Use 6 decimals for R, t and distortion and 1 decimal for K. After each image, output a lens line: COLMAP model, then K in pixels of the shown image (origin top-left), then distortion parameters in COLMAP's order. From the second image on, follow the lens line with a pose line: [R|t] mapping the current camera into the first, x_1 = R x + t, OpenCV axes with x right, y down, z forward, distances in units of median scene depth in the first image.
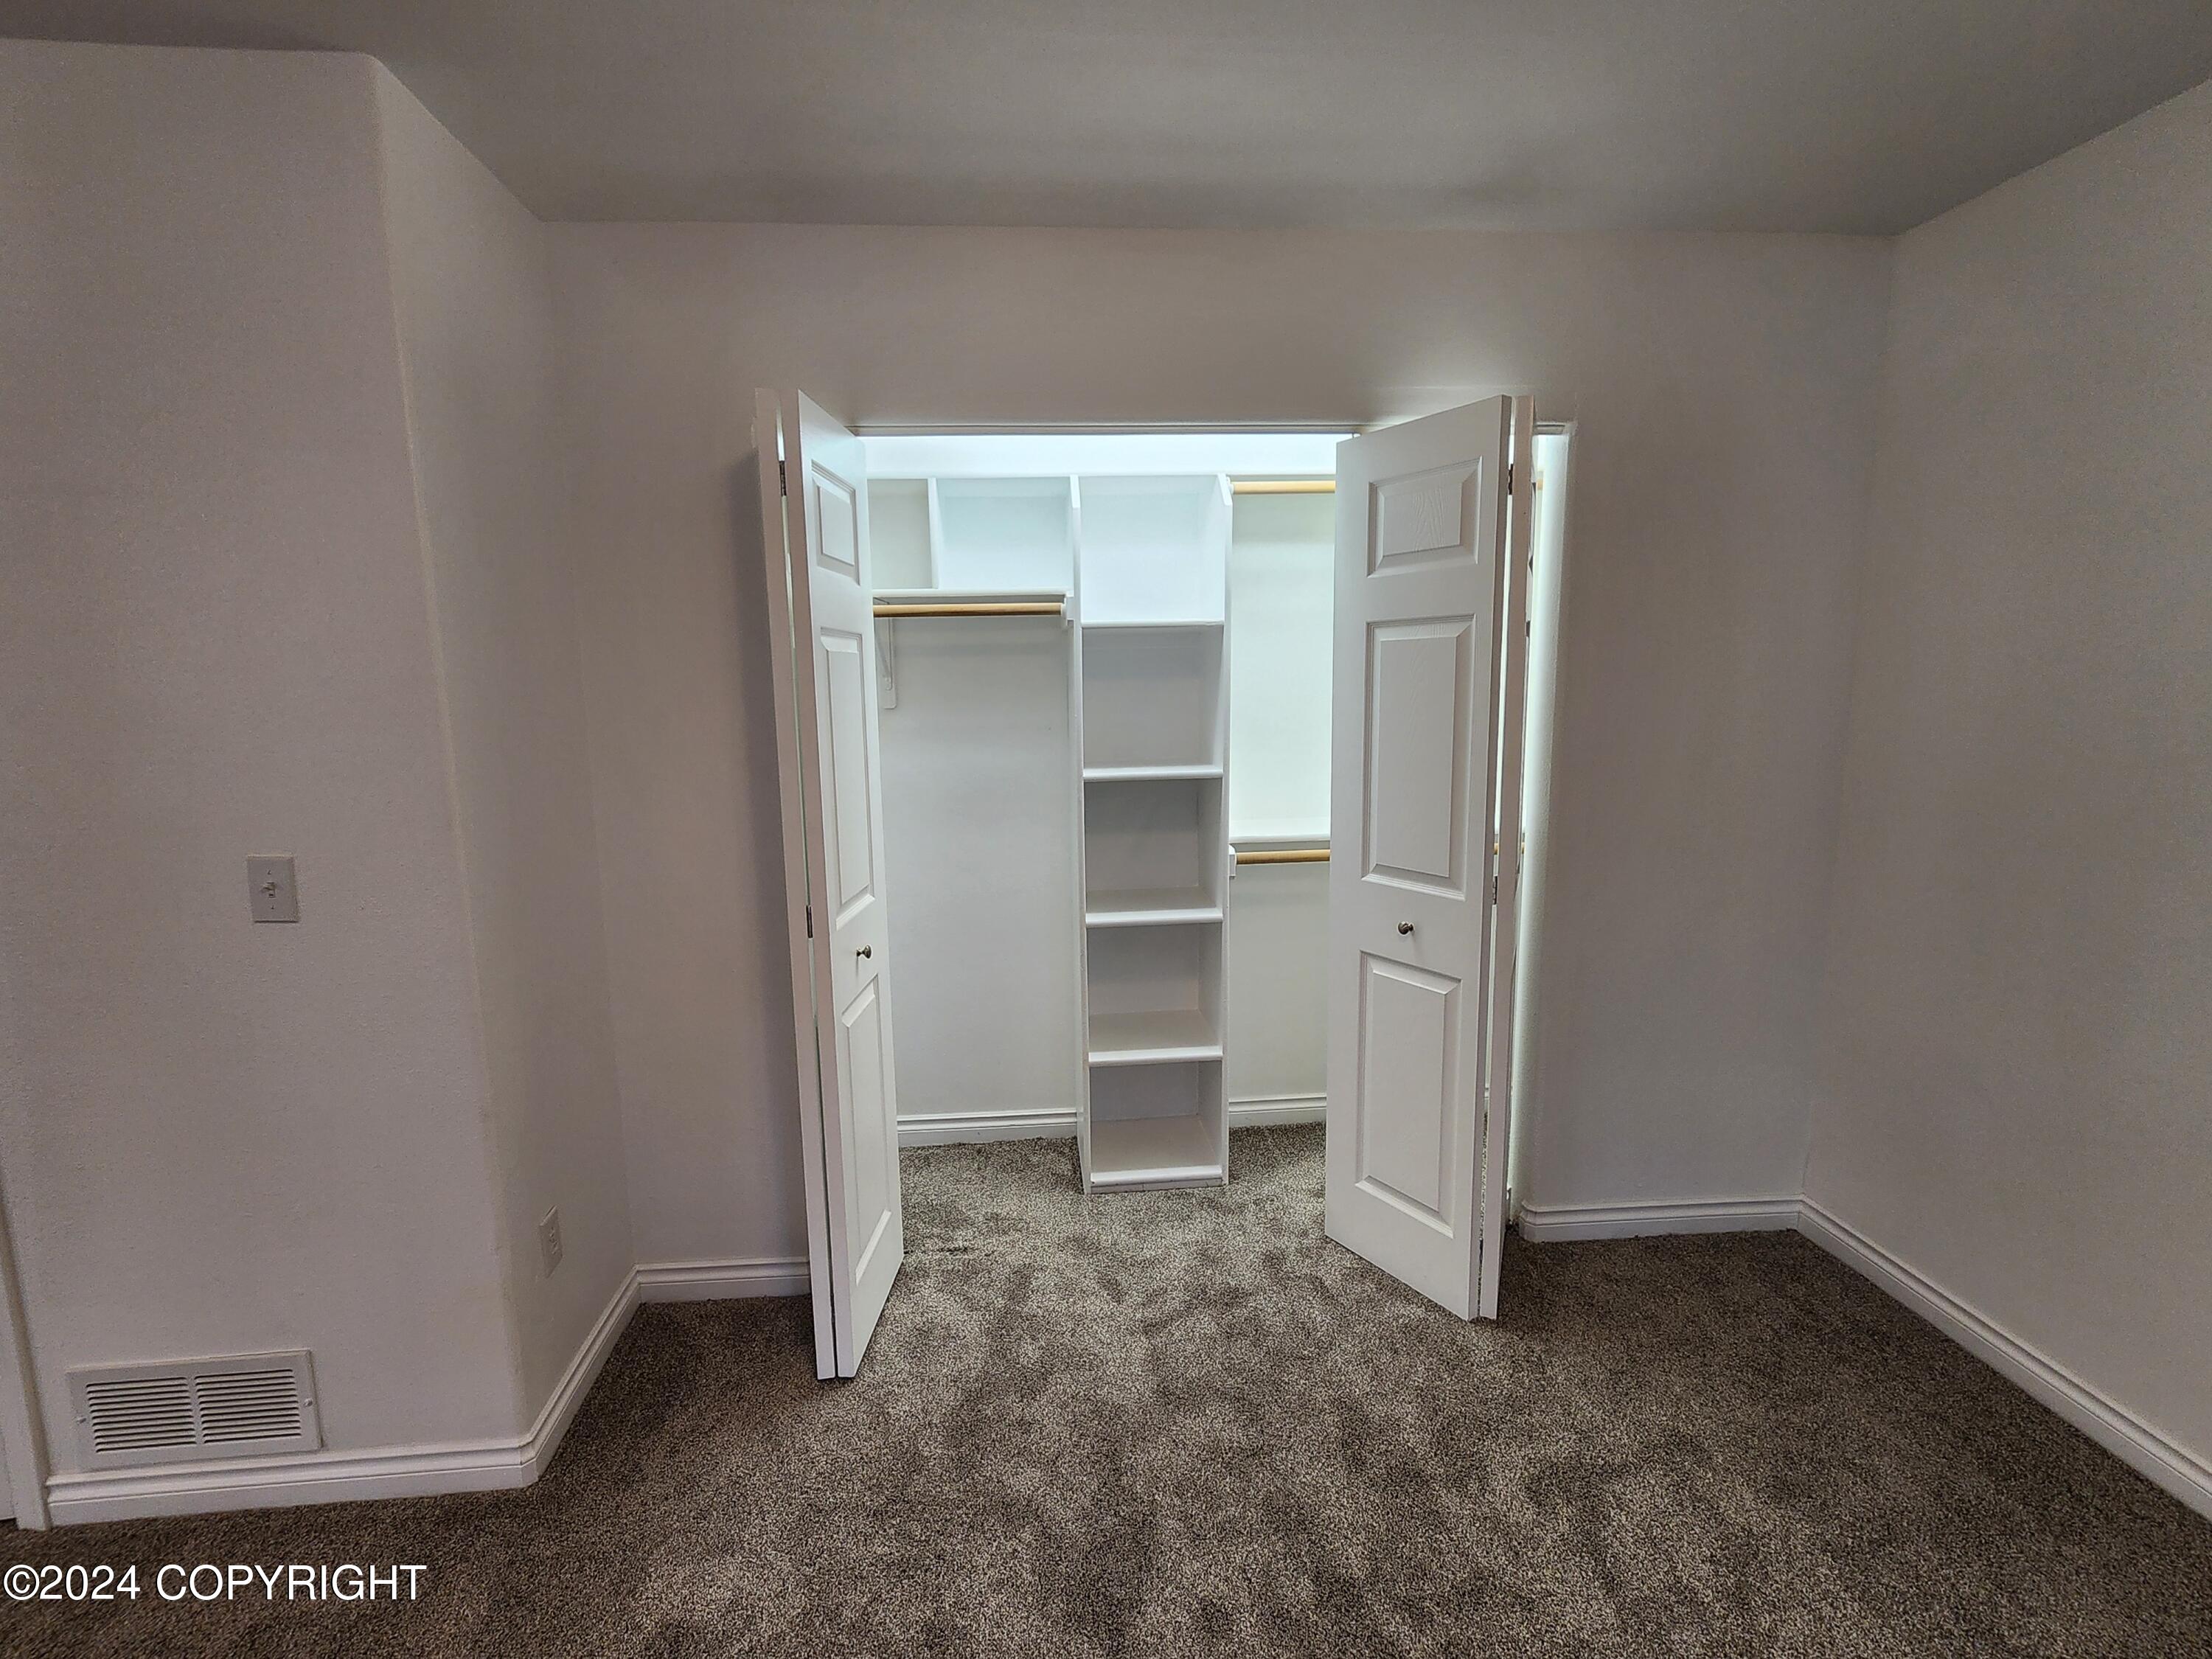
lens RADIAL K [[1004.7, 0, 1118.4], [0, 1004.7, 826.1], [0, 0, 1]] dist [-0.003583, 0.003204]
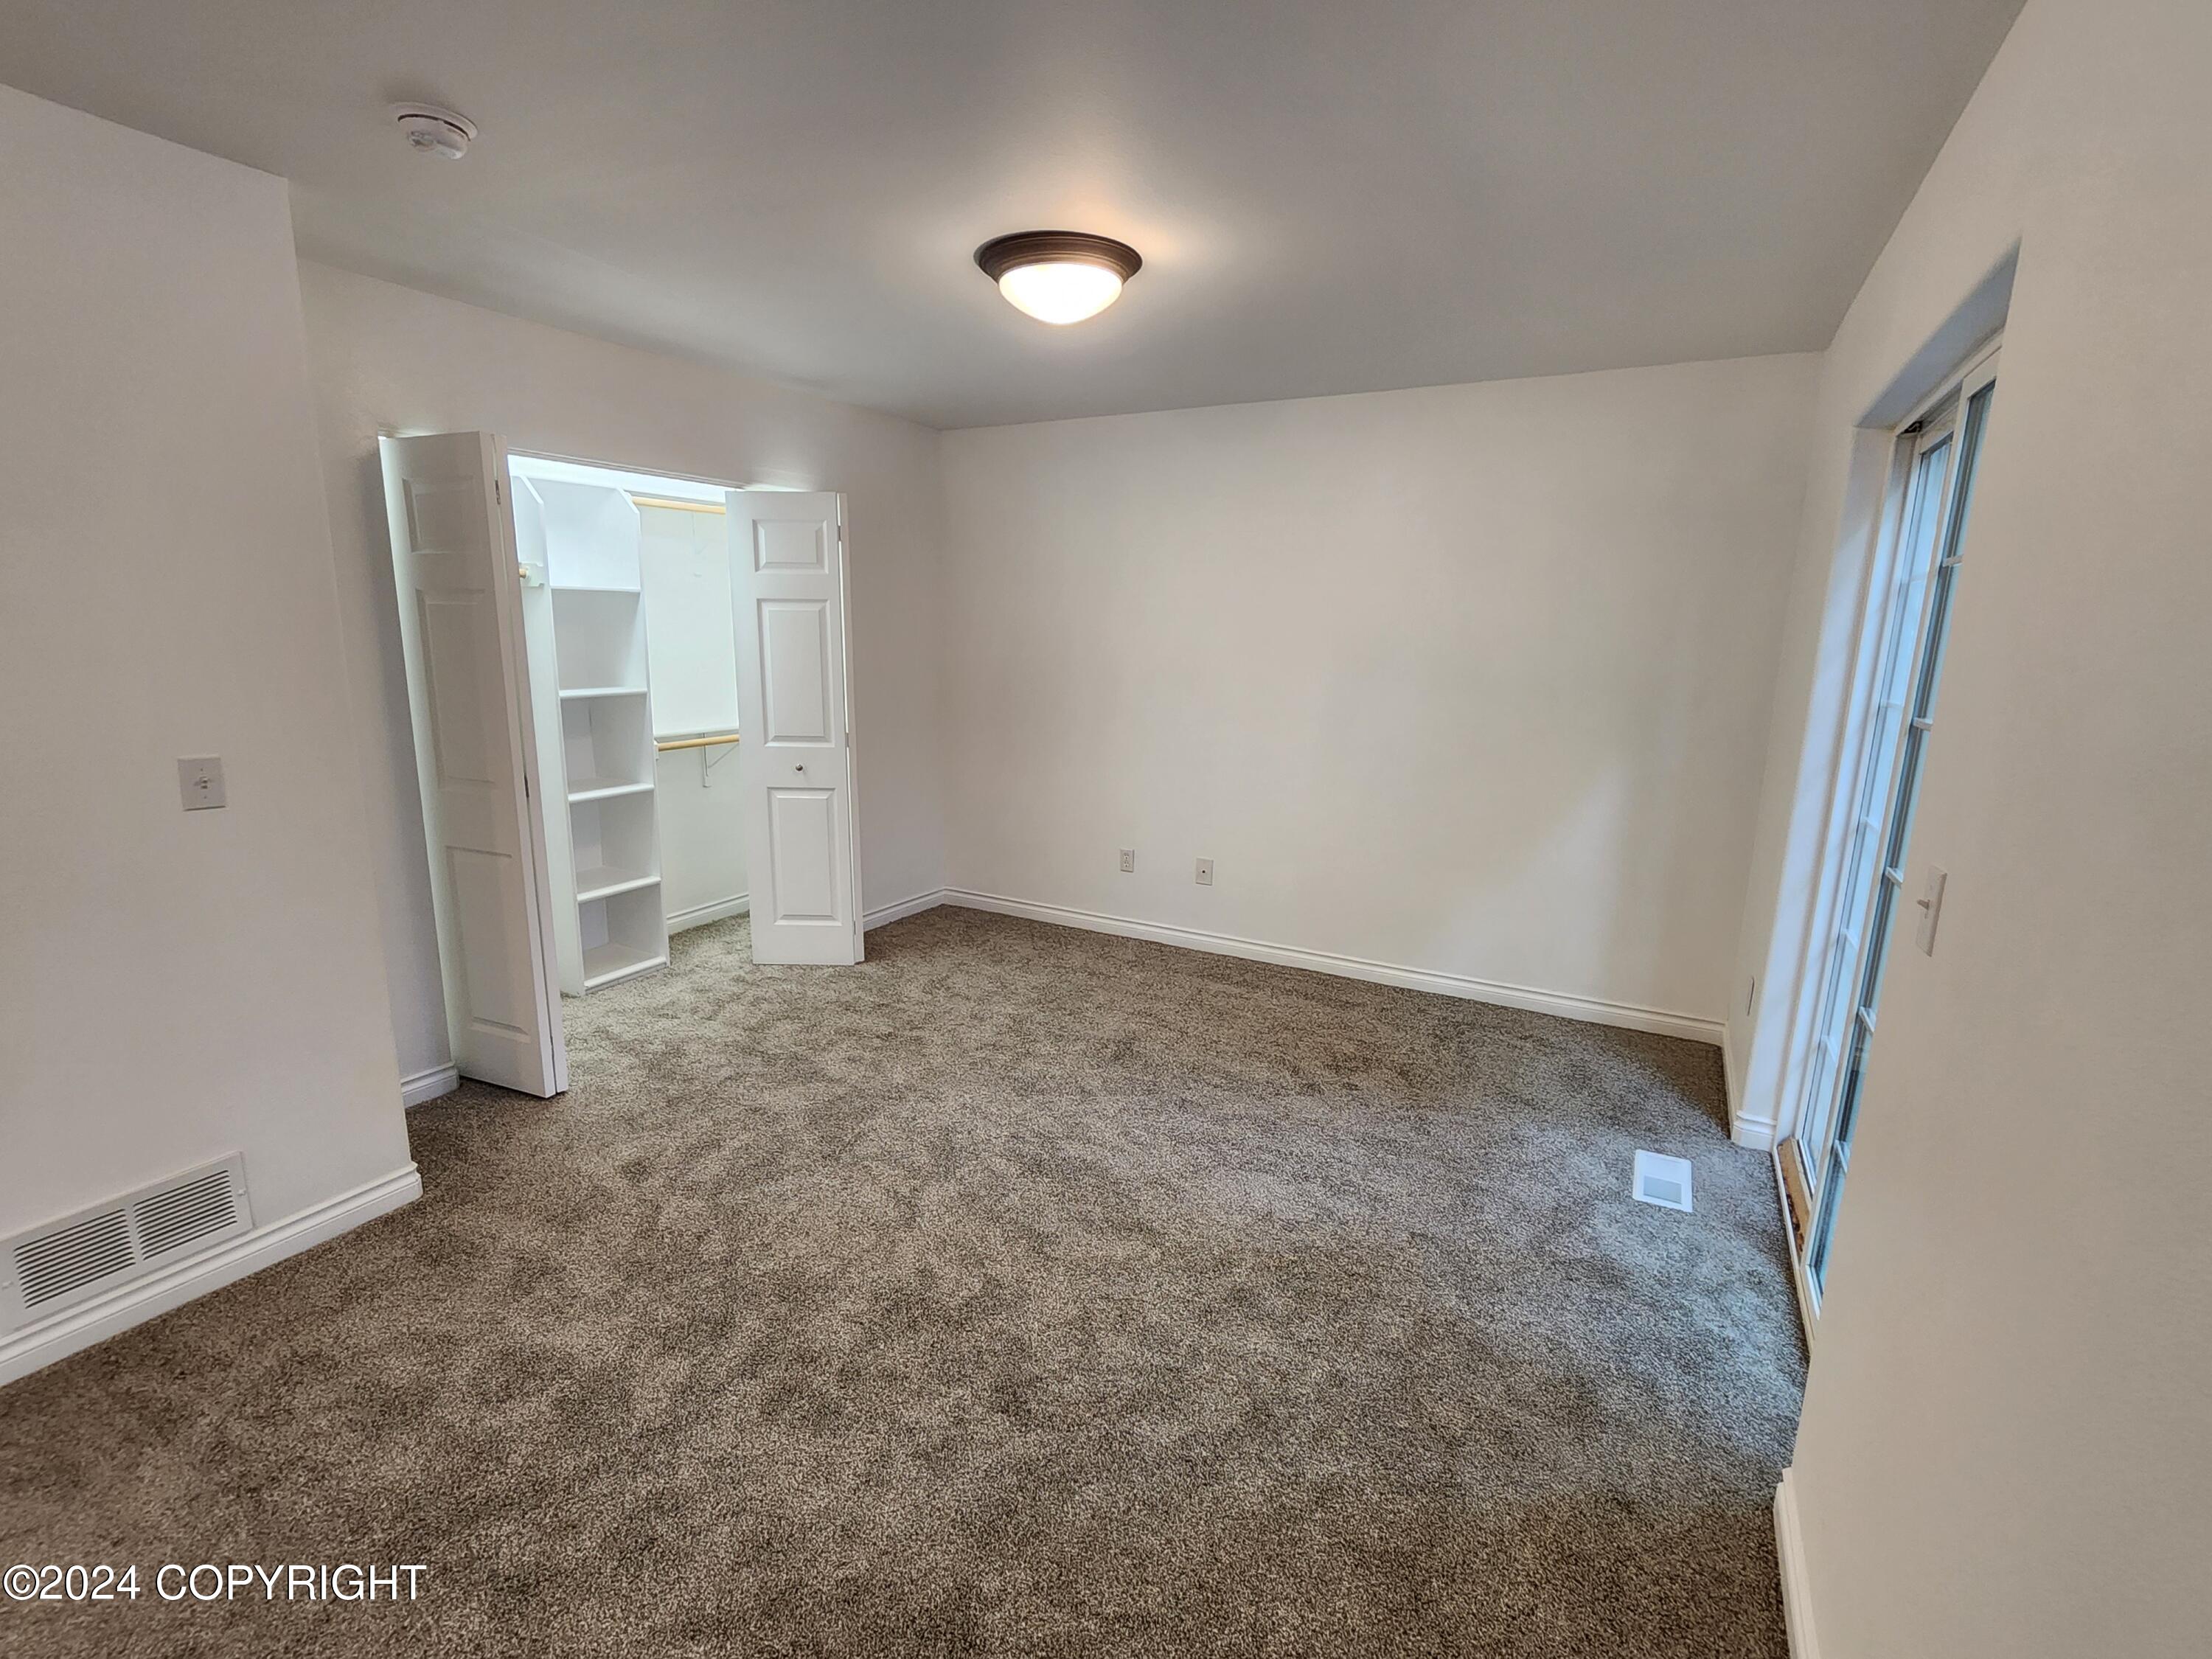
lens RADIAL K [[1004.7, 0, 1104.4], [0, 1004.7, 828.8], [0, 0, 1]] dist [-0.003583, 0.003204]
pose [[0.549697, -0.141783, 0.823244, -1.057058], [0.097780, 0.989638, 0.105150, 0.082176], [-0.829622, 0.022696, 0.557864, -0.552001]]
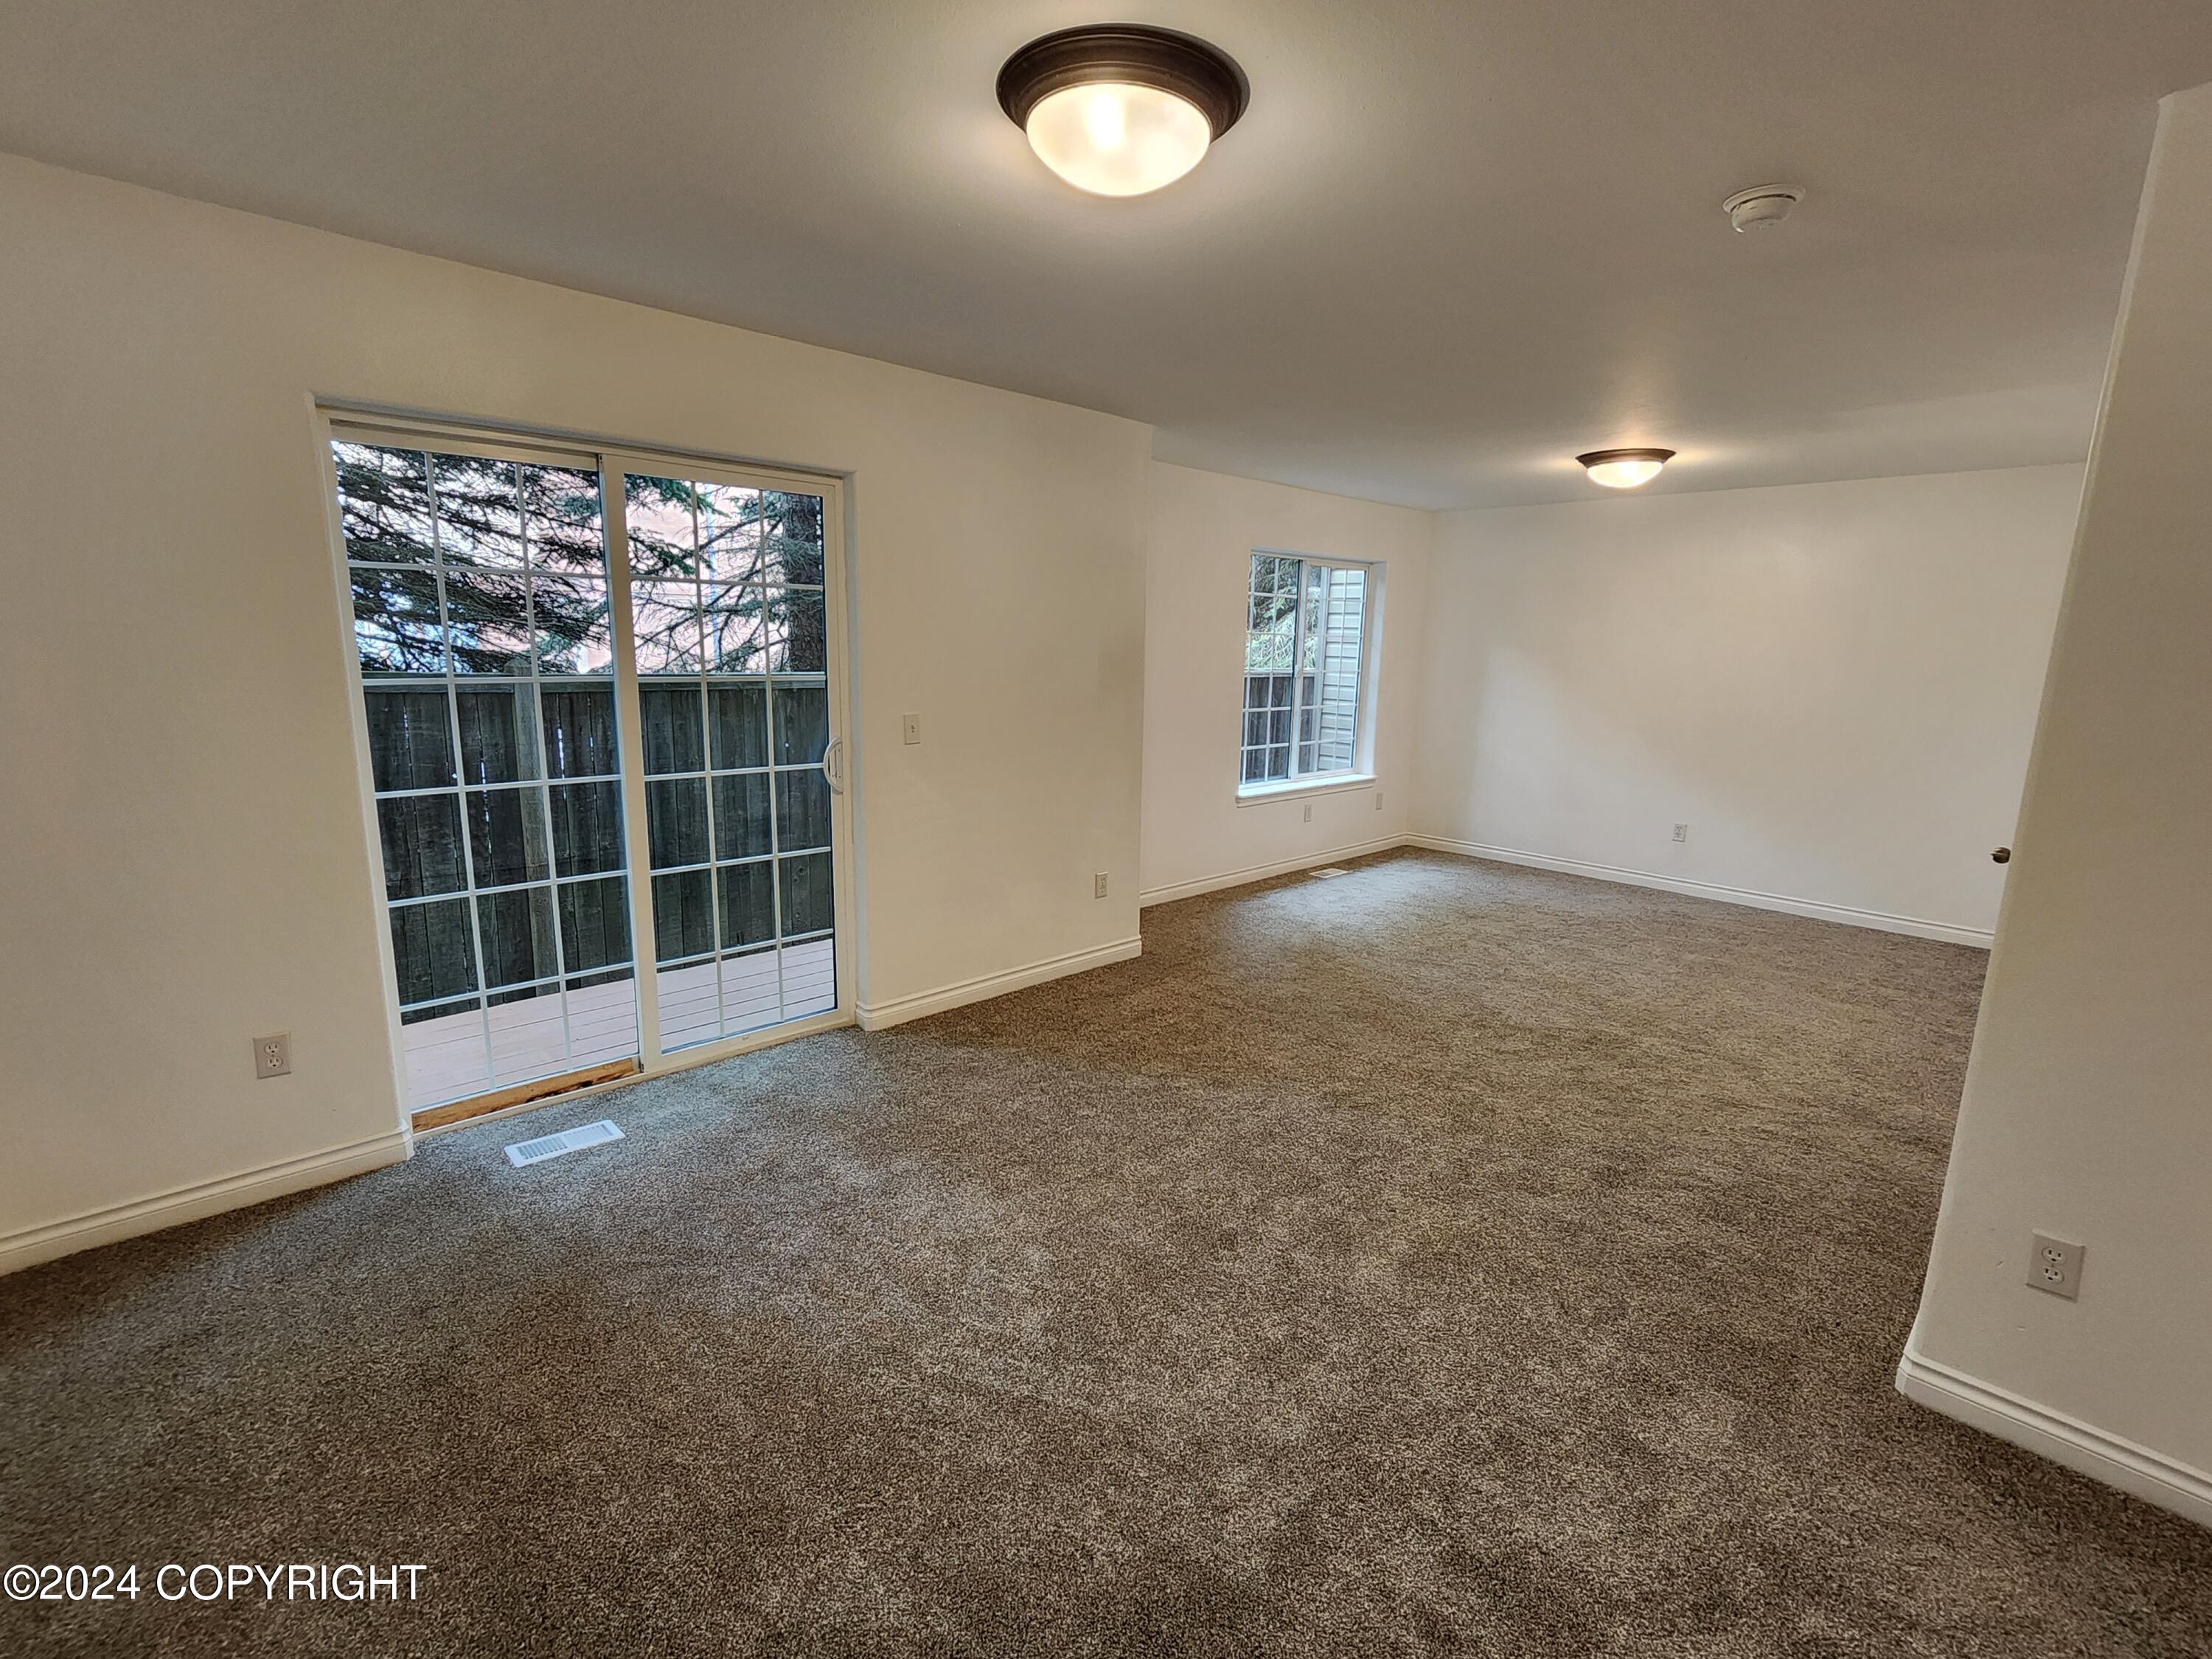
lens RADIAL K [[1004.7, 0, 1104.5], [0, 1004.7, 832.1], [0, 0, 1]] dist [-0.003583, 0.003204]
pose [[-0.764368, 0.121126, -0.633300, 0.687240], [-0.112735, 0.941961, 0.316227, -0.186730], [0.634848, 0.313109, -0.706350, 0.966293]]
